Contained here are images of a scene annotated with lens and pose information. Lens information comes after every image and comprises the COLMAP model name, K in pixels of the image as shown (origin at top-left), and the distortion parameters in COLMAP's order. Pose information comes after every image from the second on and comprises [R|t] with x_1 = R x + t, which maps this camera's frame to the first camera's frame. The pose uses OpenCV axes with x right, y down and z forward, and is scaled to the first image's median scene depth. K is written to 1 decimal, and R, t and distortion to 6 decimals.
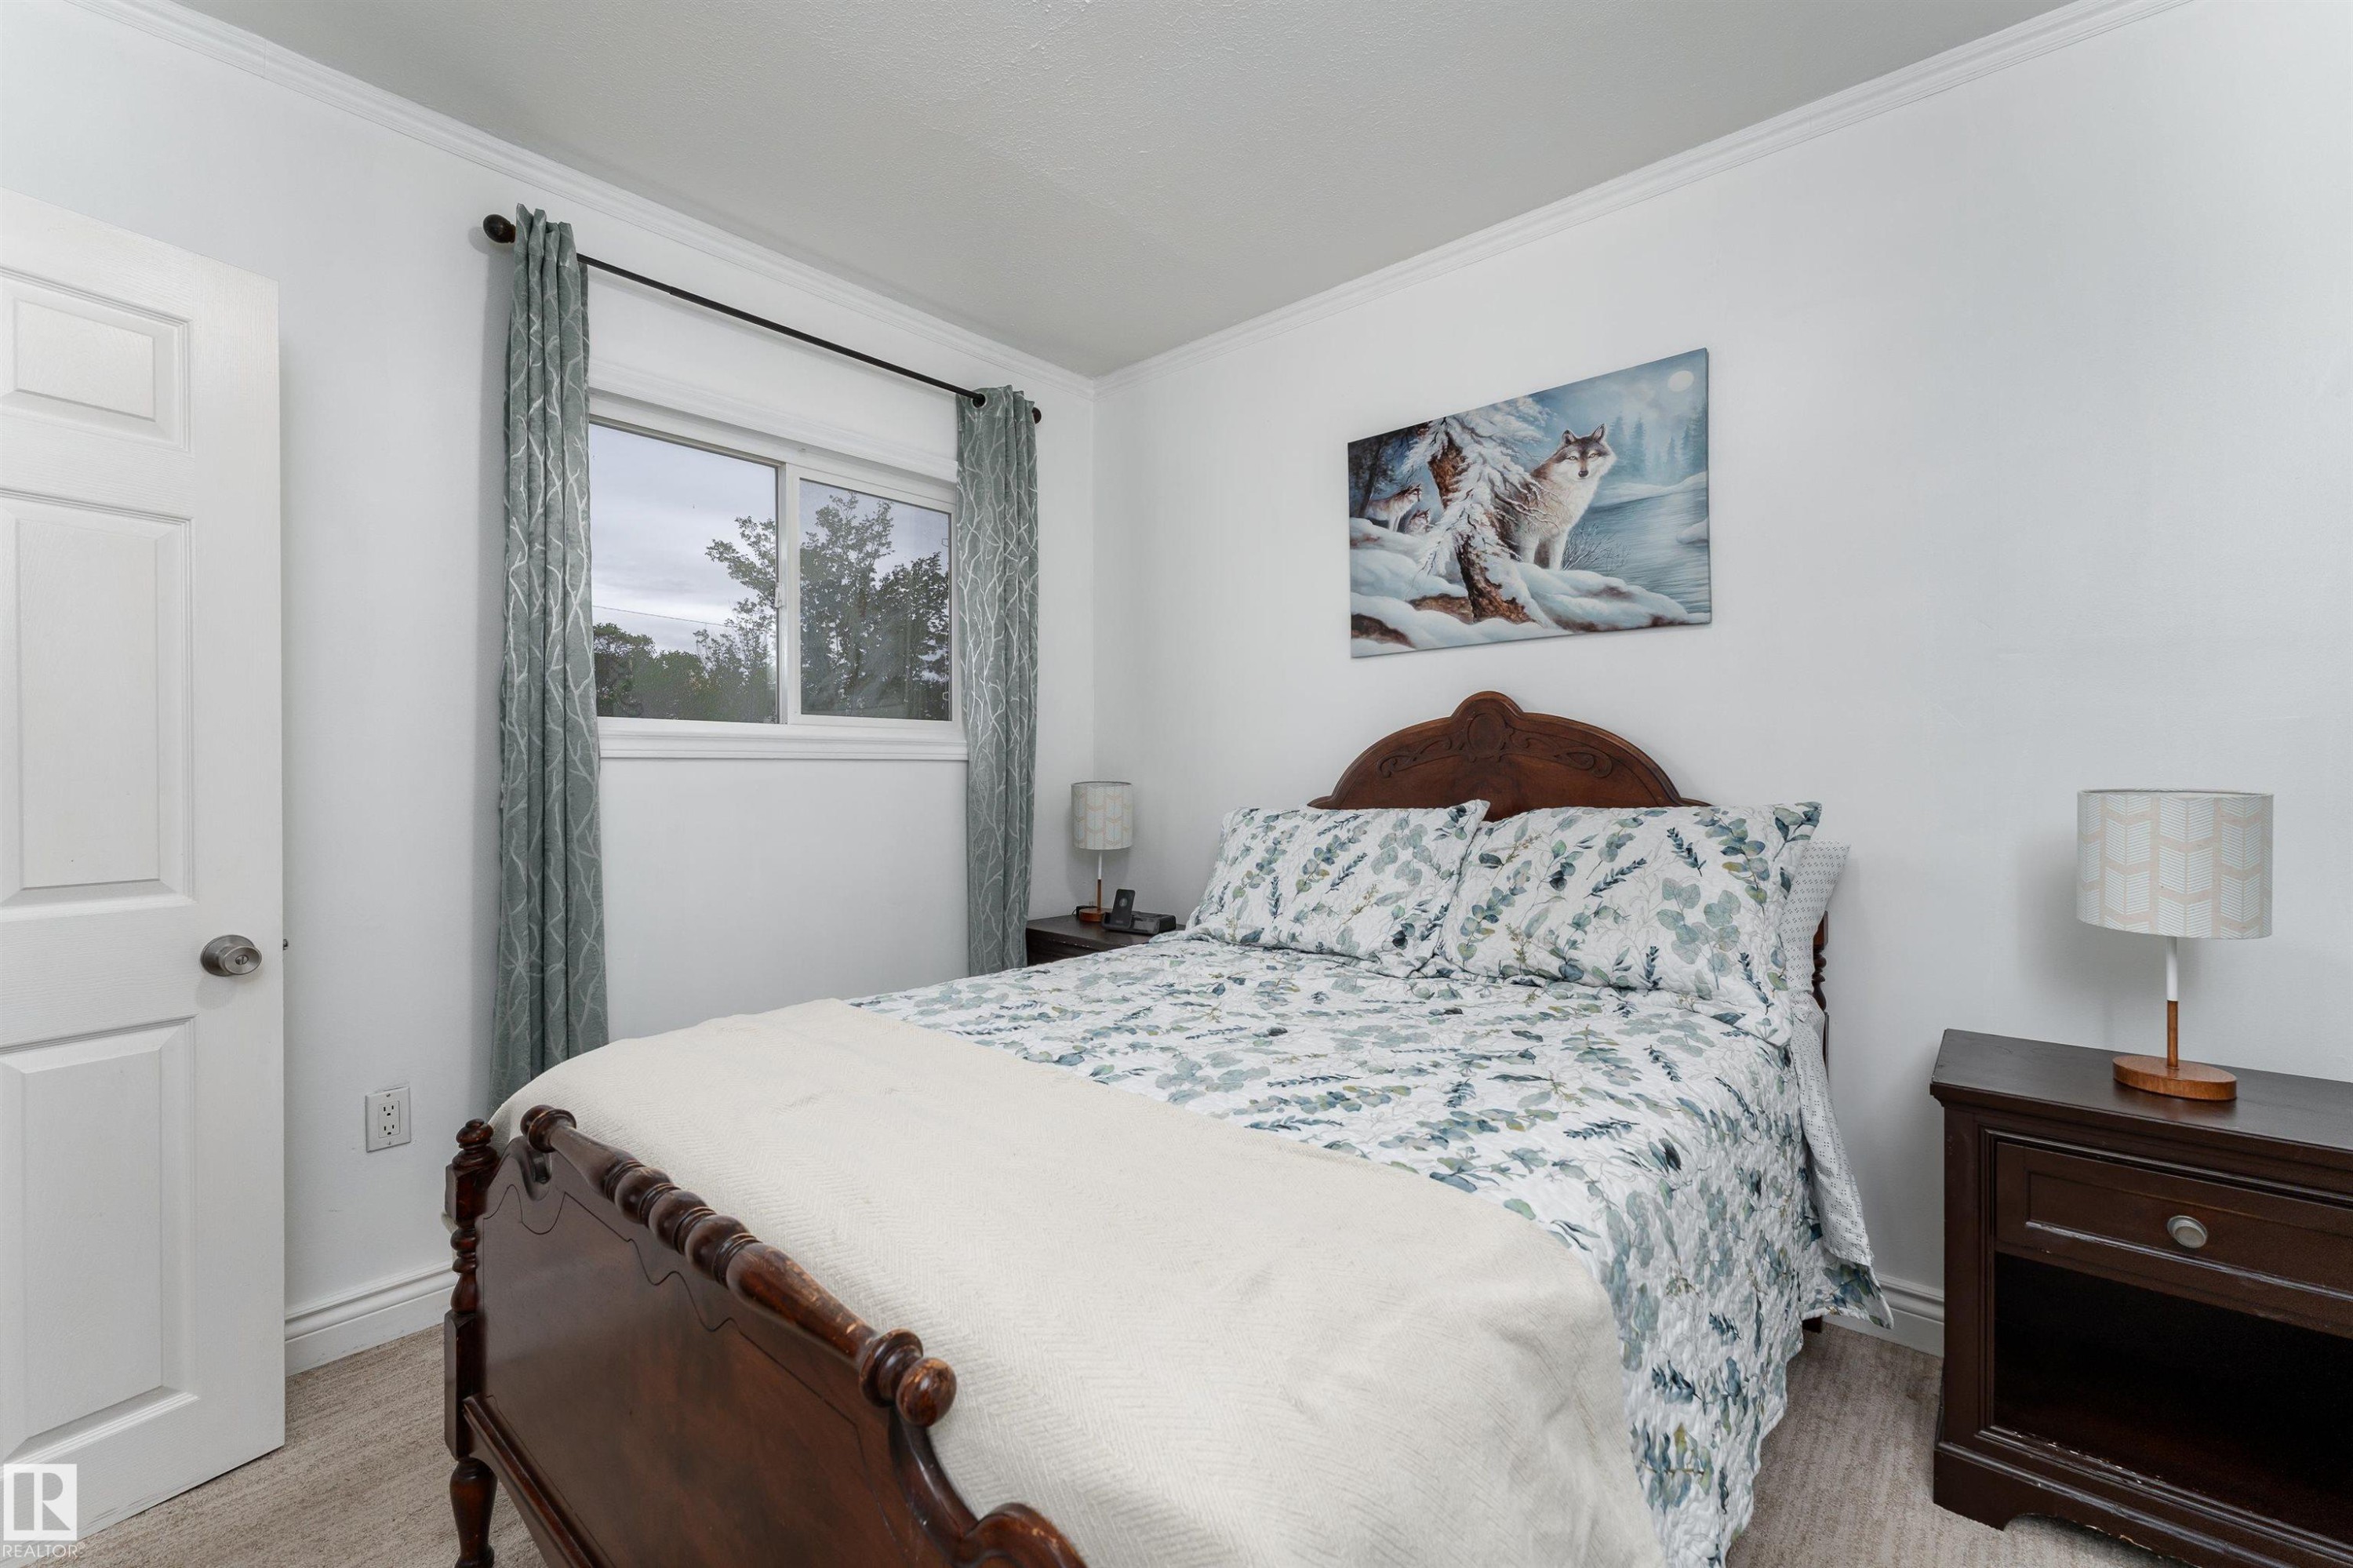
lens RADIAL K [[955.2, 0, 1176.5], [0, 955.2, 784.0], [0, 0, 1]] dist [0.000542, 0.000003]
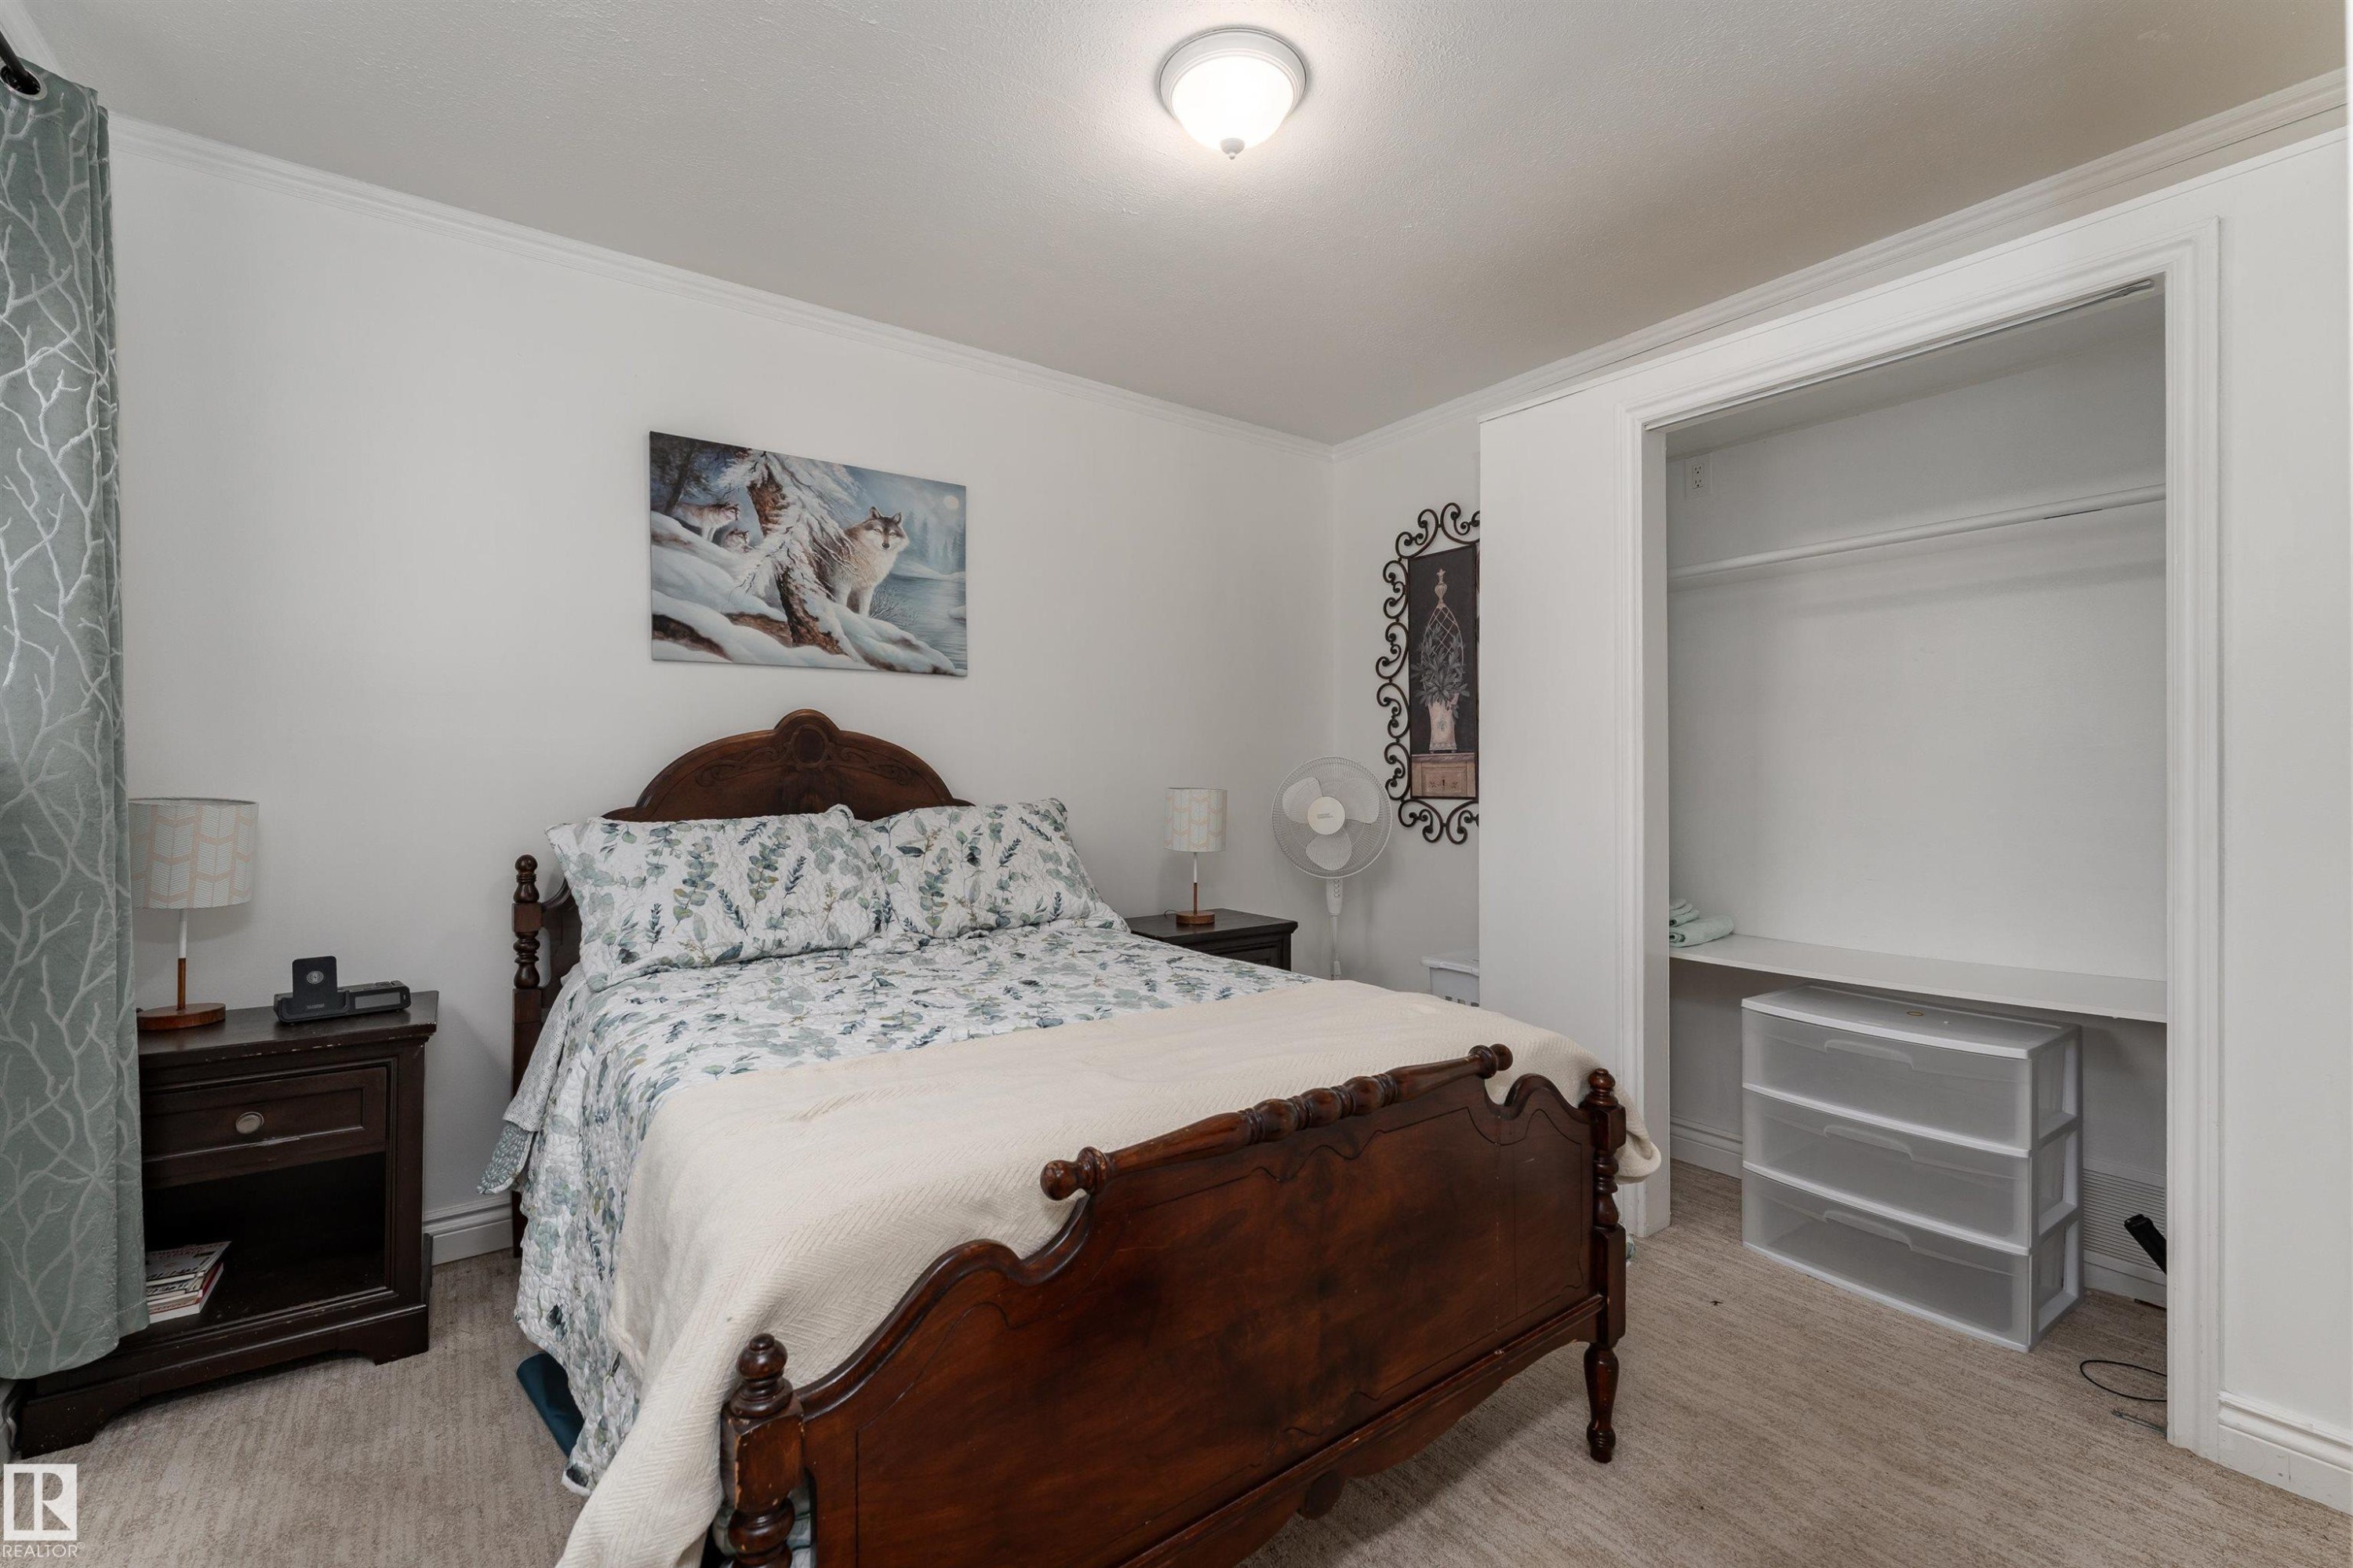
lens RADIAL K [[955.2, 0, 1176.5], [0, 955.2, 784.0], [0, 0, 1]] dist [0.000542, 0.000003]
pose [[0.238973, -0.006678, 0.971003, -0.684725], [0.013998, 0.999896, 0.003431, -0.006183], [-0.970925, 0.012772, 0.239041, 0.309298]]
